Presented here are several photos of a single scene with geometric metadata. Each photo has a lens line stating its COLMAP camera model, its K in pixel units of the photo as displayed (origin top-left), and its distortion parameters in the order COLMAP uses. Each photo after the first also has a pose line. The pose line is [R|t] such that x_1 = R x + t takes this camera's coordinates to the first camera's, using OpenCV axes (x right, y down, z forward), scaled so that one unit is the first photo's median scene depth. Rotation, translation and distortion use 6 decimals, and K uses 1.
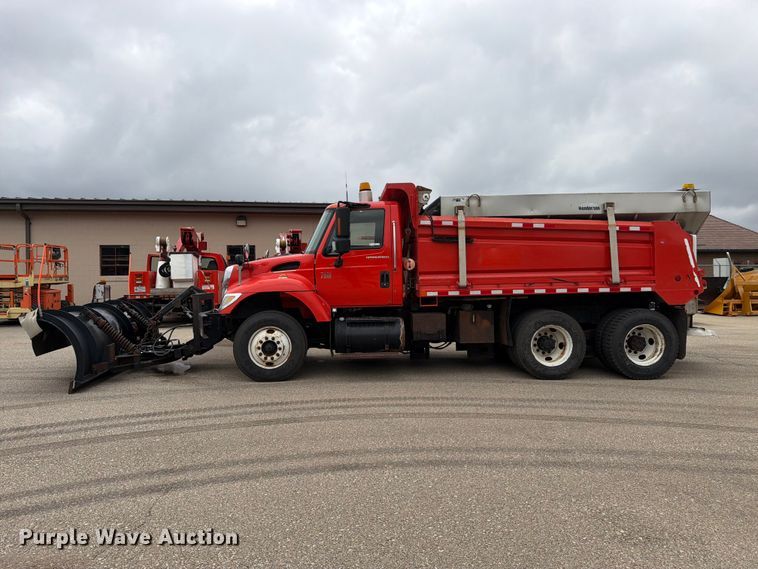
lens RADIAL K [[581.9, 0, 379.0], [0, 581.9, 284.5], [0, 0, 1]] dist [0.006258, 0.001218]
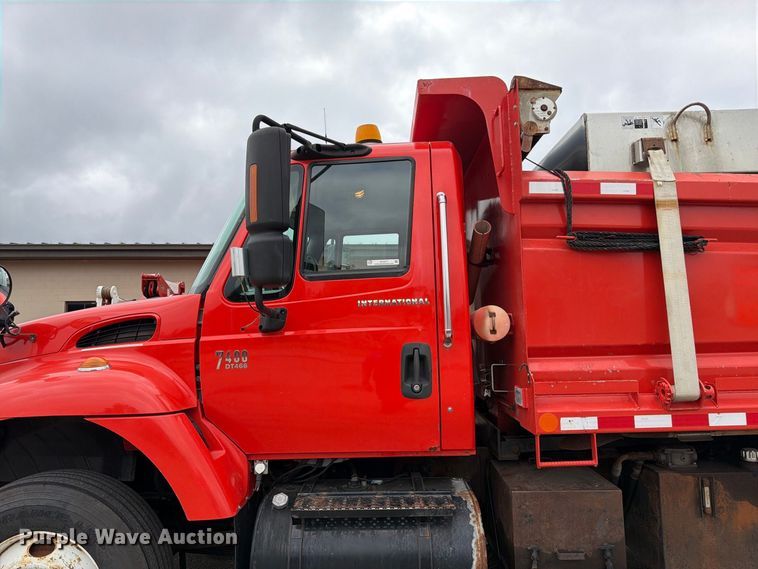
lens RADIAL K [[534.1, 0, 379.0], [0, 534.1, 284.5], [0, 0, 1]] dist [0.004784, -0.003498]
pose [[0.993745, -0.014171, -0.110768, 0.022424], [0.001680, 0.993700, -0.112059, -0.023531], [0.111658, 0.111172, 0.987509, 0.708935]]
